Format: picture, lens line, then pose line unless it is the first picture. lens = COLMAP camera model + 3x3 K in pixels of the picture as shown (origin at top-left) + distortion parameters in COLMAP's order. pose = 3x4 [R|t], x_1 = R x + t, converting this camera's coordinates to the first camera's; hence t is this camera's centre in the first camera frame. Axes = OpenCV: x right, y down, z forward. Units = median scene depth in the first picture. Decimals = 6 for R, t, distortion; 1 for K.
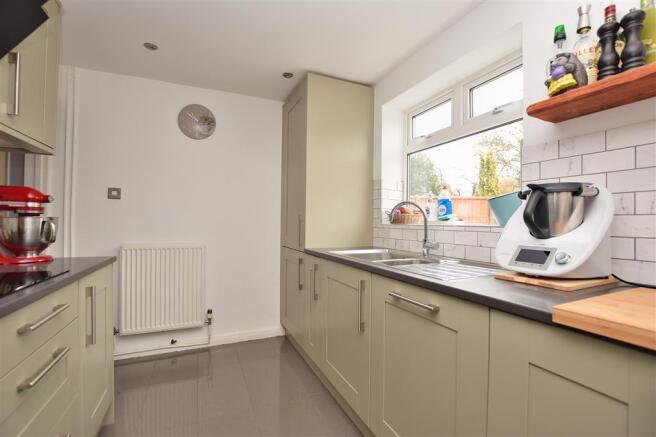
lens RADIAL K [[292.7, 0, 327.7], [0, 292.7, 218.0], [0, 0, 1]] dist [-0.021414, -0.000481]
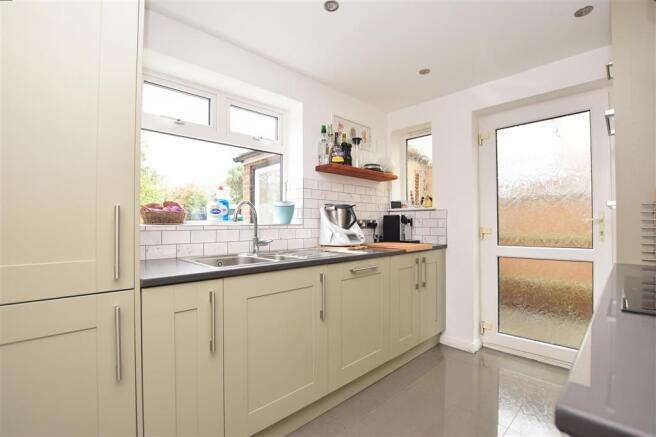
lens RADIAL K [[292.7, 0, 328.0], [0, 292.7, 222.7], [0, 0, 1]] dist [-0.021414, -0.000481]
pose [[-0.320580, -0.008263, 0.947185, -0.715127], [-0.017954, 0.999835, 0.002646, 0.008056], [-0.947051, -0.016157, -0.320676, 0.993900]]
